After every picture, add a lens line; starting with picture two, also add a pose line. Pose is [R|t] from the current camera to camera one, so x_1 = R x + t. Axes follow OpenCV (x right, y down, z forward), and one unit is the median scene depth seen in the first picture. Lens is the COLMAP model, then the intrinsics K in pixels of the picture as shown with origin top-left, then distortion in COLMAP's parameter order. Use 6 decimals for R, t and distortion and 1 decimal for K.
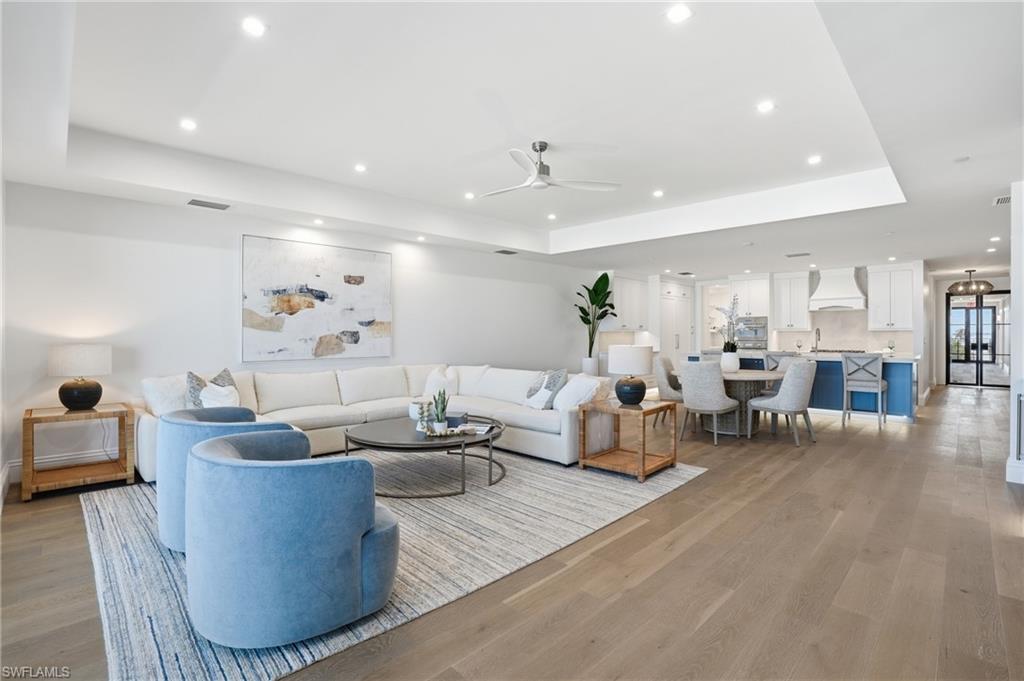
lens RADIAL K [[472.6, 0, 512.5], [0, 472.6, 337.1], [0, 0, 1]] dist [-0.025558, 0.003668]
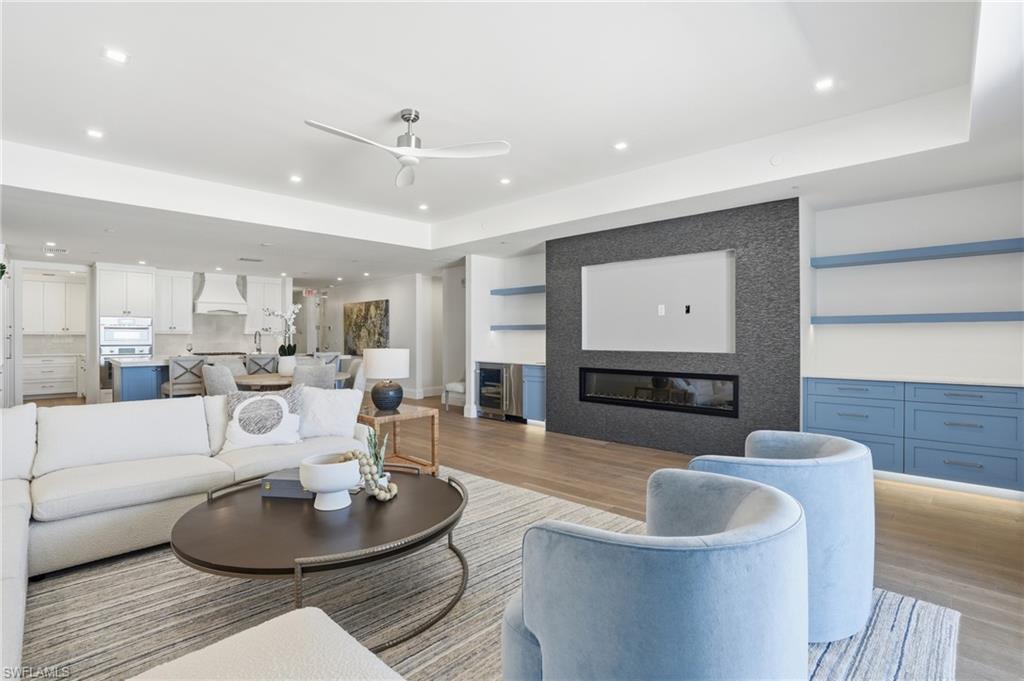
lens RADIAL K [[472.6, 0, 521.6], [0, 472.6, 340.2], [0, 0, 1]] dist [-0.025558, 0.003668]
pose [[-0.038832, 0.002790, 0.999242, -0.900092], [-0.000507, 0.999996, -0.002812, 0.006843], [-0.999246, -0.000616, -0.038830, 0.967053]]
